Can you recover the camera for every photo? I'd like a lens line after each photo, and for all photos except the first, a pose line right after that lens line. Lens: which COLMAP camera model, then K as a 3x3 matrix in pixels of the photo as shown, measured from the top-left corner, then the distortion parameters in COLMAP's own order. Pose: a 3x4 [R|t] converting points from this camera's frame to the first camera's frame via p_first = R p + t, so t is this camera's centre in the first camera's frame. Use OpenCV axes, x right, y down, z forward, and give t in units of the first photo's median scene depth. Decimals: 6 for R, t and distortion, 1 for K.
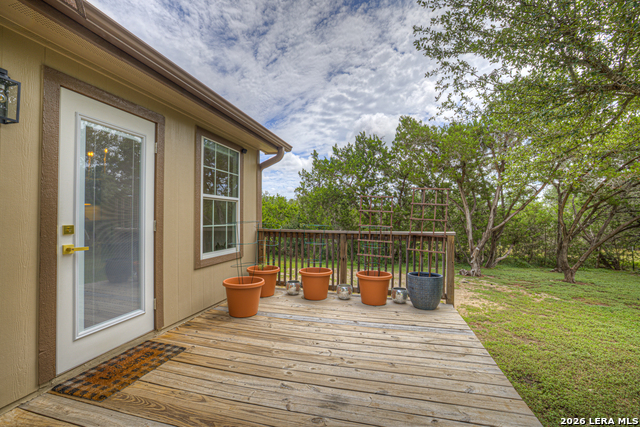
lens RADIAL K [[277.5, 0, 320.1], [0, 277.5, 211.5], [0, 0, 1]] dist [-0.021885, 0.005024]
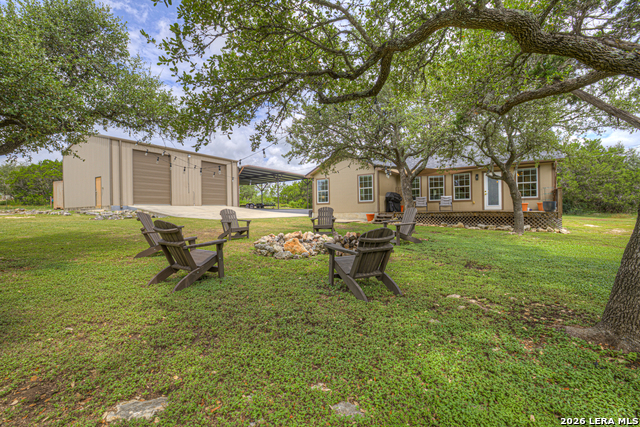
lens RADIAL K [[277.5, 0, 319.7], [0, 277.5, 213.9], [0, 0, 1]] dist [-0.021885, 0.005024]
pose [[-0.344665, 0.022571, -0.938454, 4.524714], [0.035265, 0.999317, 0.011083, 0.256545], [0.938063, -0.029275, -0.345225, -0.407416]]
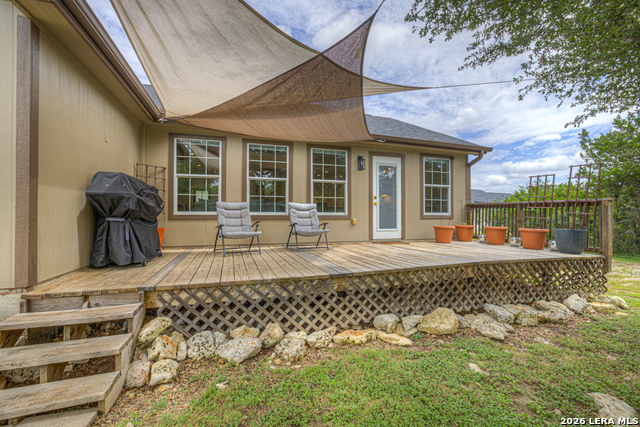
lens RADIAL K [[277.5, 0, 318.2], [0, 277.5, 211.9], [0, 0, 1]] dist [-0.021885, 0.005024]
pose [[0.549523, -0.003304, -0.835472, 0.882199], [0.013125, 0.999903, 0.004679, 0.125911], [0.835376, -0.013537, 0.549513, -0.836985]]
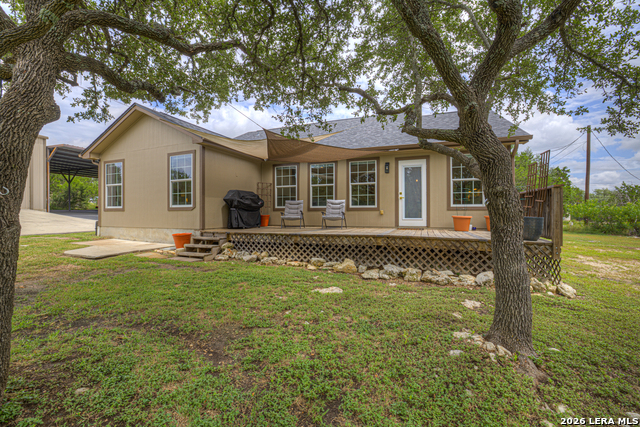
lens RADIAL K [[277.5, 0, 317.9], [0, 277.5, 212.8], [0, 0, 1]] dist [-0.021885, 0.005024]
pose [[-0.101697, 0.008565, -0.994779, 2.024482], [0.021663, 0.999745, 0.006393, 0.181838], [0.994580, -0.020899, -0.101856, 0.079640]]
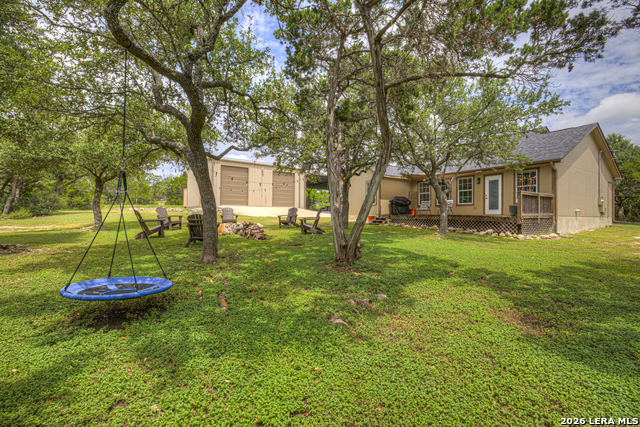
lens RADIAL K [[277.5, 0, 318.1], [0, 277.5, 214.2], [0, 0, 1]] dist [-0.021885, 0.005024]
pose [[-0.685381, 0.000635, -0.728185, 4.385772], [0.008642, 0.999936, -0.007262, 0.338589], [0.728134, -0.011270, -0.685342, 1.593704]]
